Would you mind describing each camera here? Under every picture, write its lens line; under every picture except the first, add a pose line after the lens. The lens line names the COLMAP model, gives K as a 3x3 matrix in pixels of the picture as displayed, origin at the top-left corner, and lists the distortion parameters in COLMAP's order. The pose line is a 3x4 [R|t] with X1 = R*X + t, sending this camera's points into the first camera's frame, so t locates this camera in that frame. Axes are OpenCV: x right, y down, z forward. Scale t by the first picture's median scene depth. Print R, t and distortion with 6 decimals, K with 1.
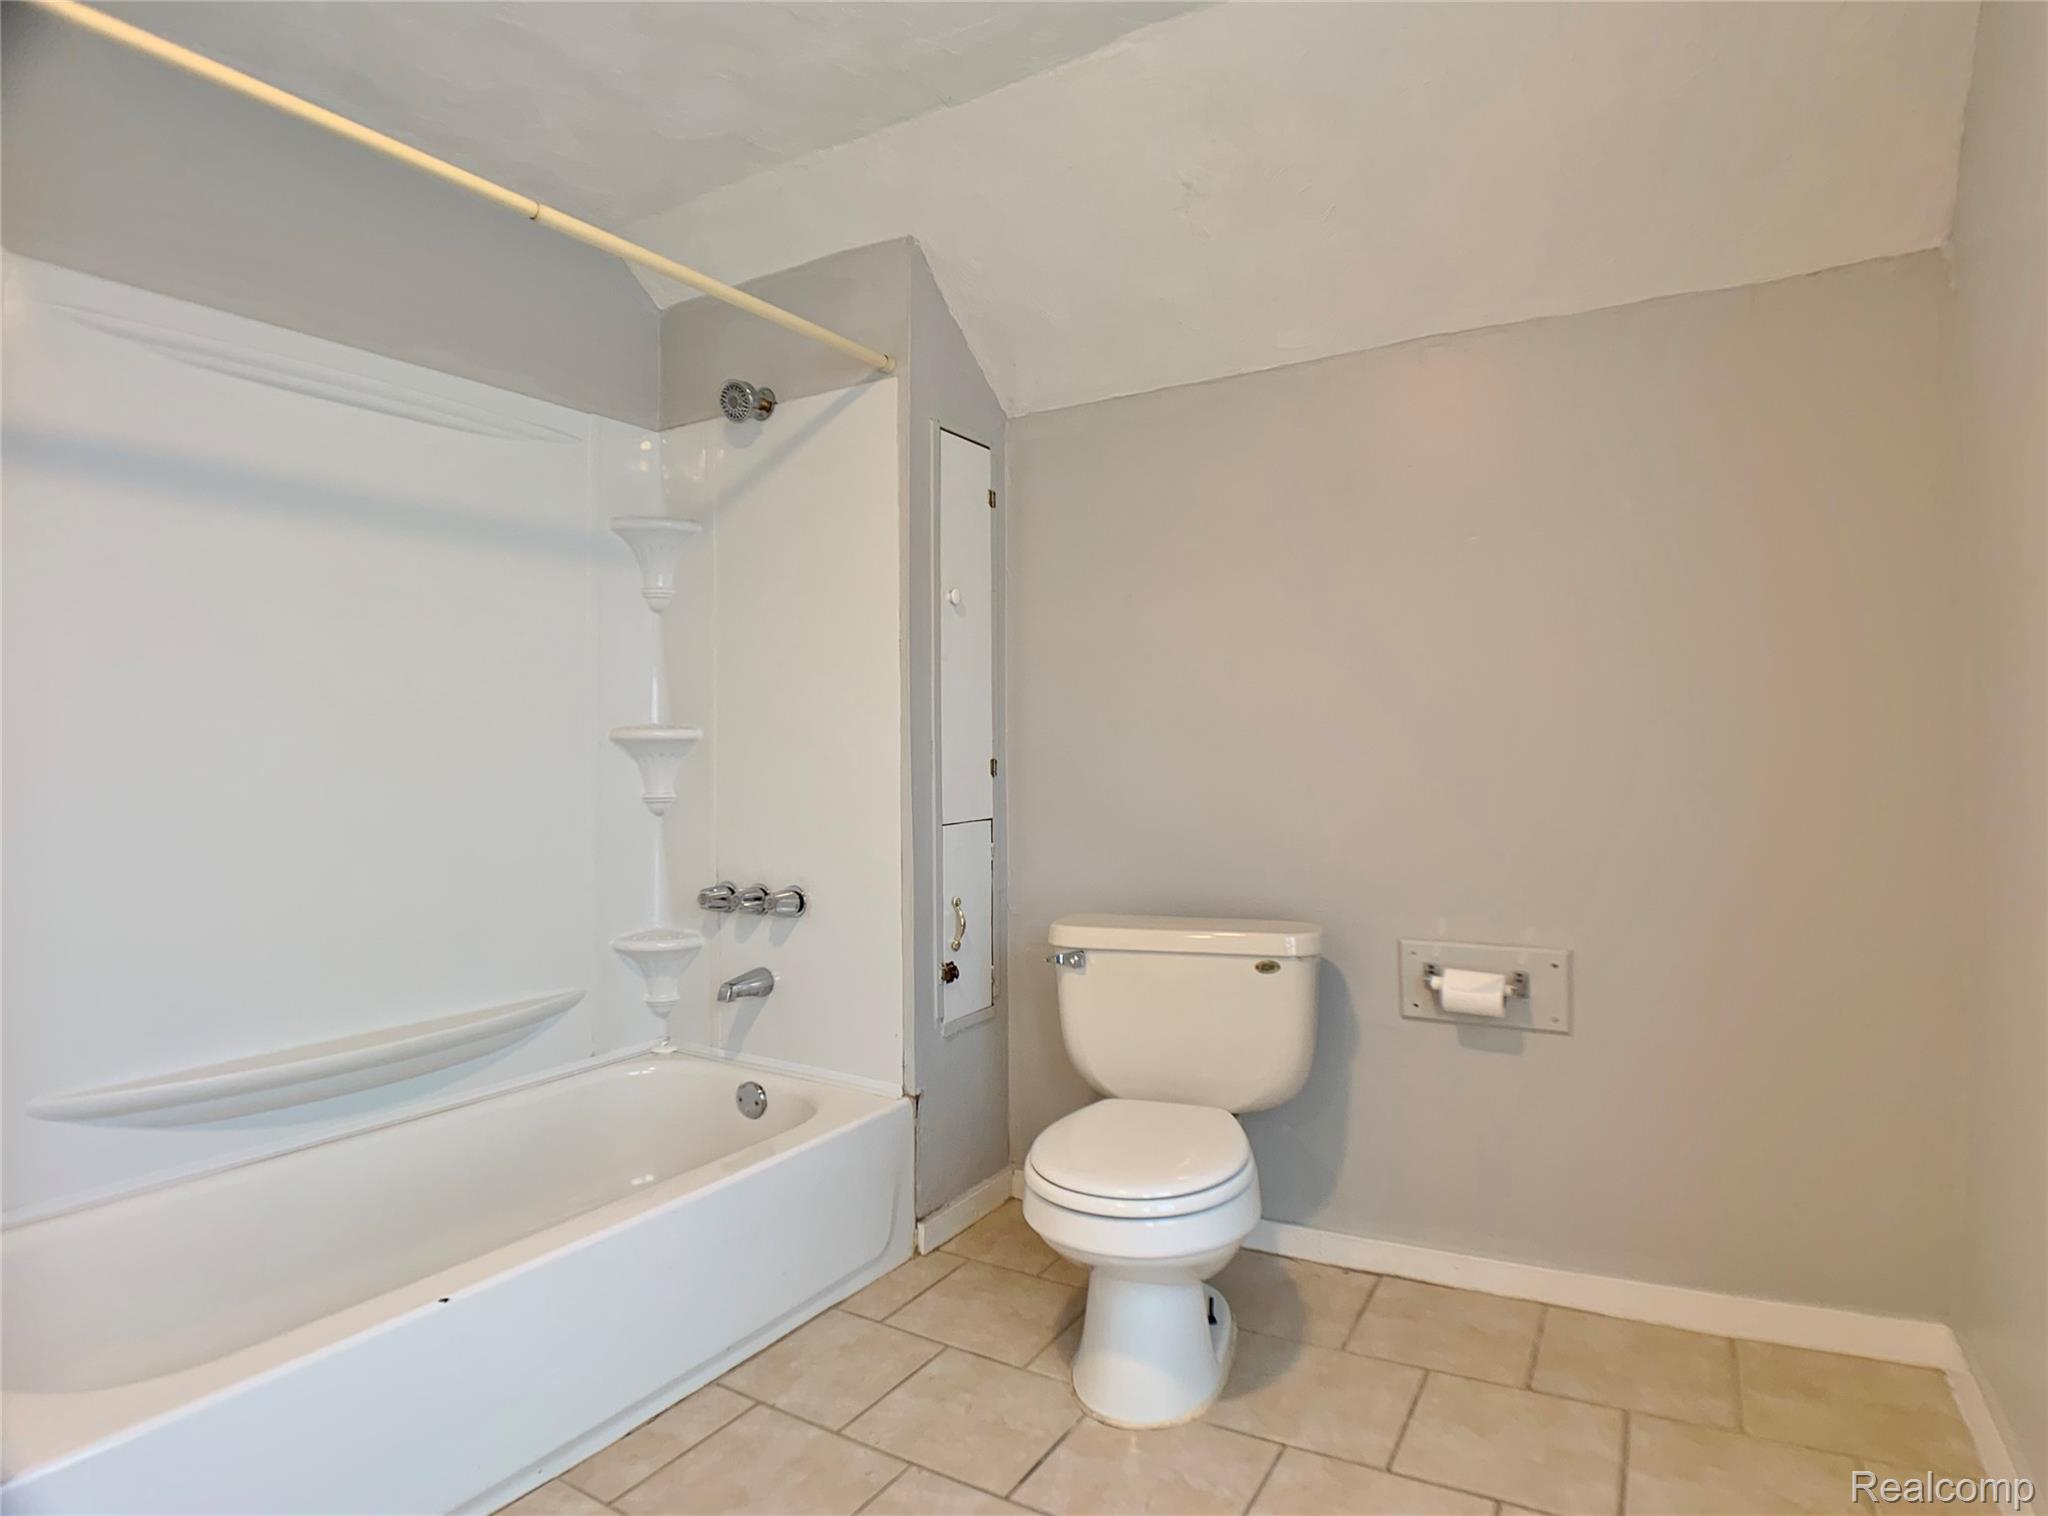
lens RADIAL K [[1094.7, 0, 1024.0], [0, 1094.7, 758.0], [0, 0, 1]] dist [-0.063353, 0.000060]
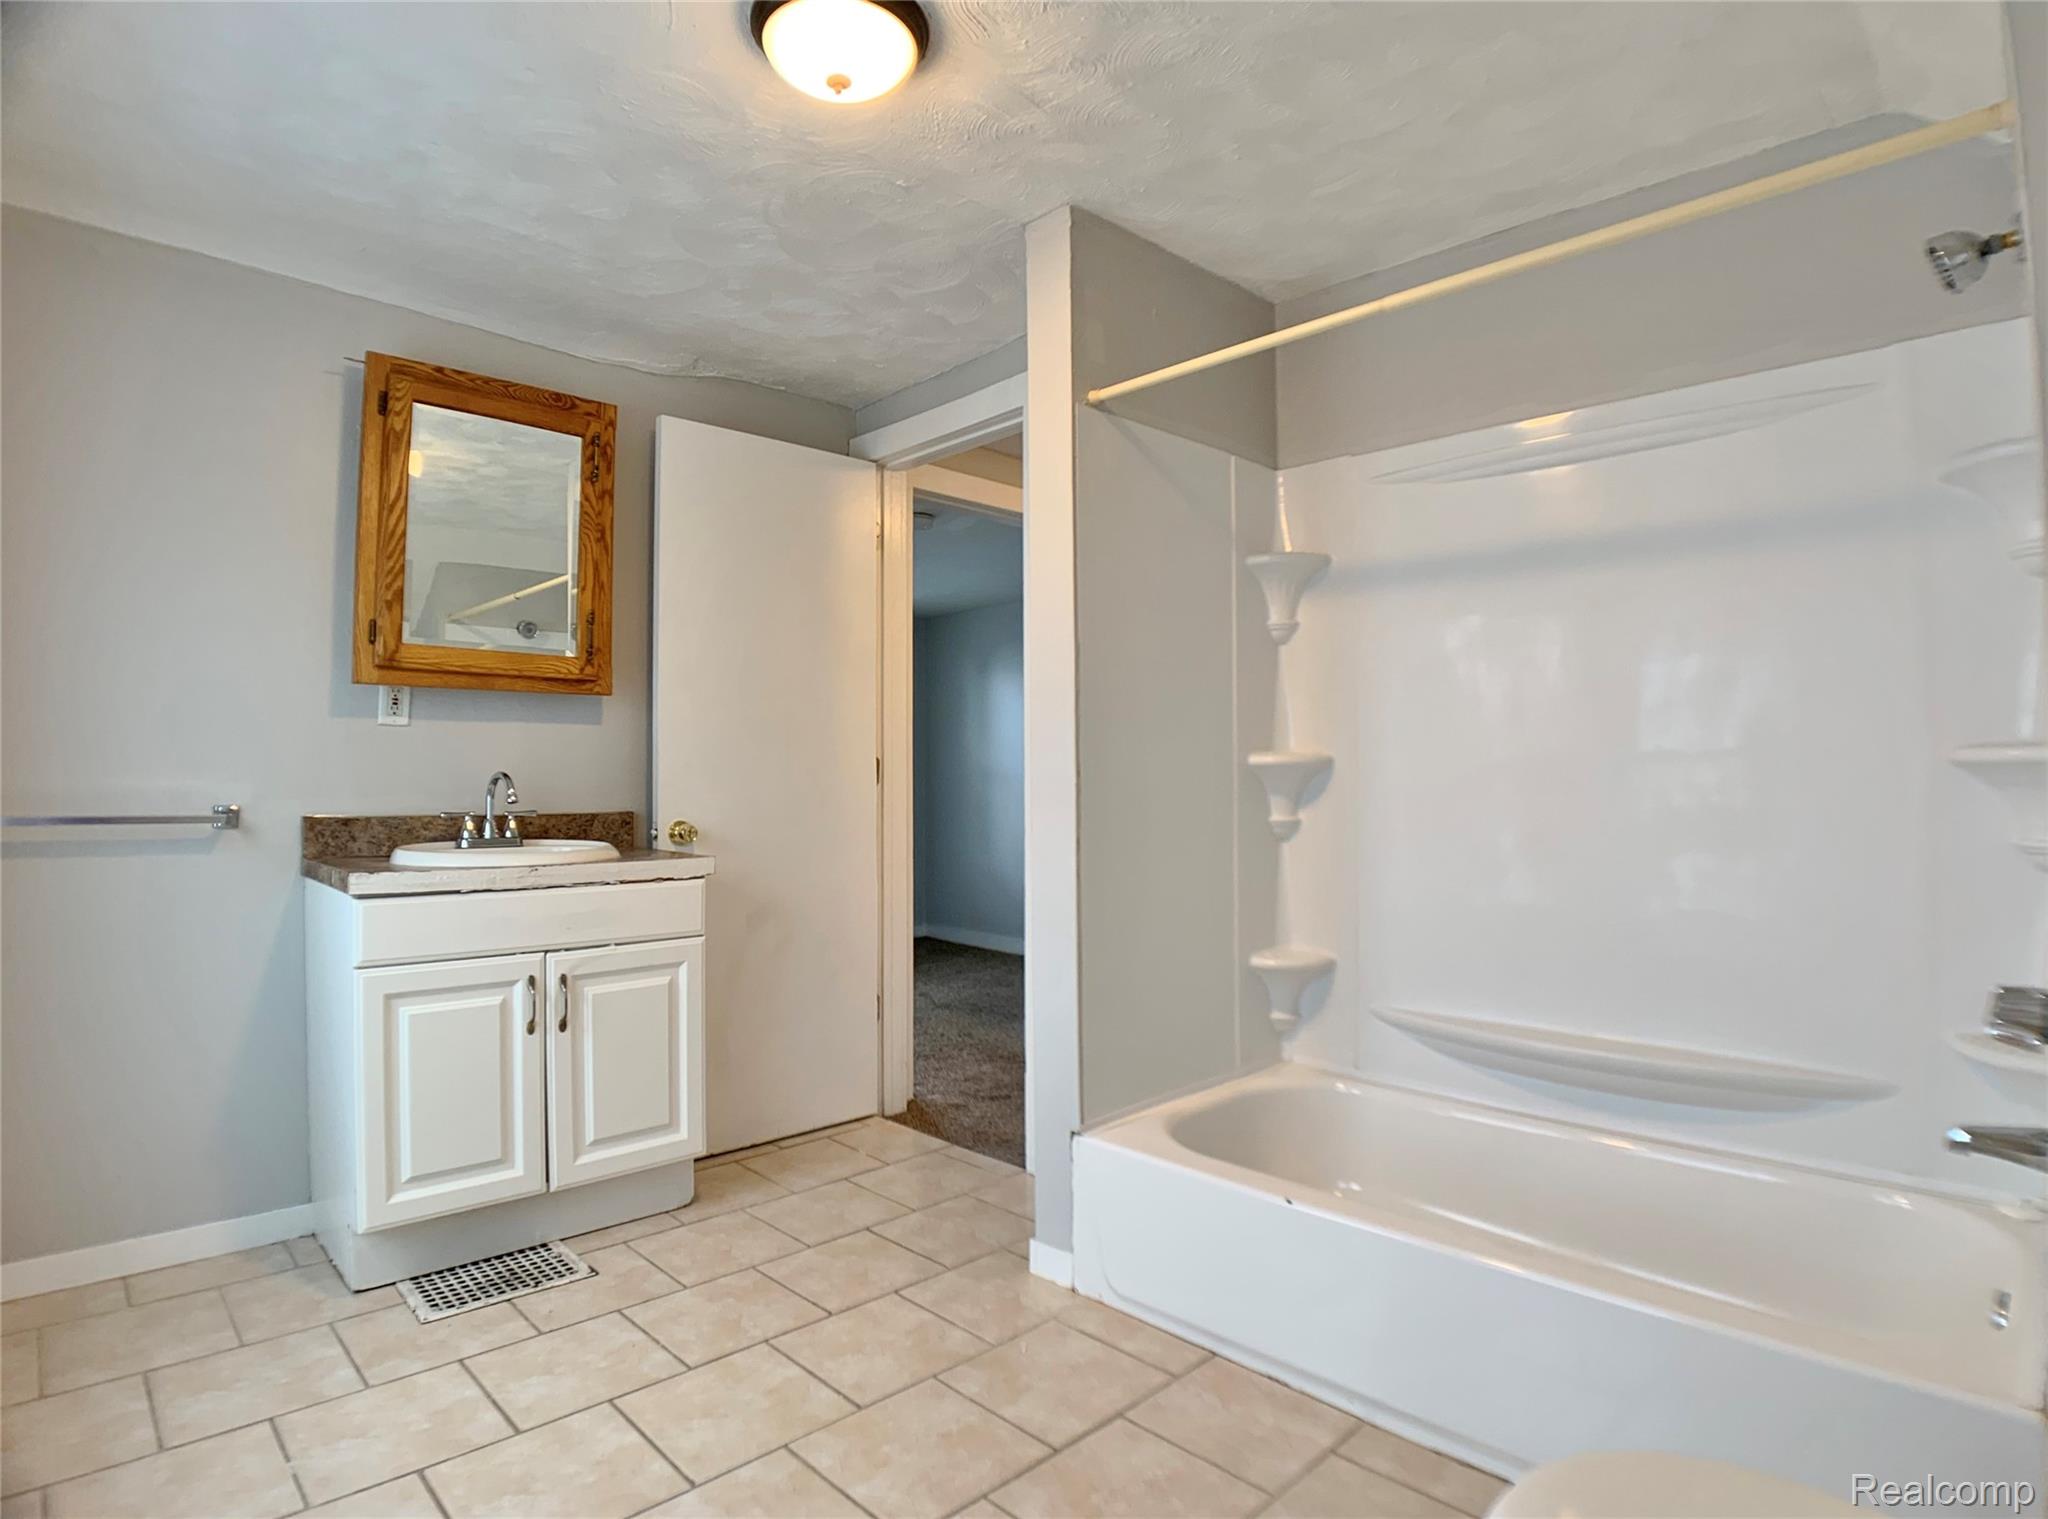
lens RADIAL K [[1094.7, 0, 1024.0], [0, 1094.7, 759.5], [0, 0, 1]] dist [-0.063353, 0.000060]
pose [[-0.256363, -0.000384, -0.966581, 0.604974], [0.010322, 0.999942, -0.003135, -0.029227], [0.966526, -0.010780, -0.256344, 0.738873]]
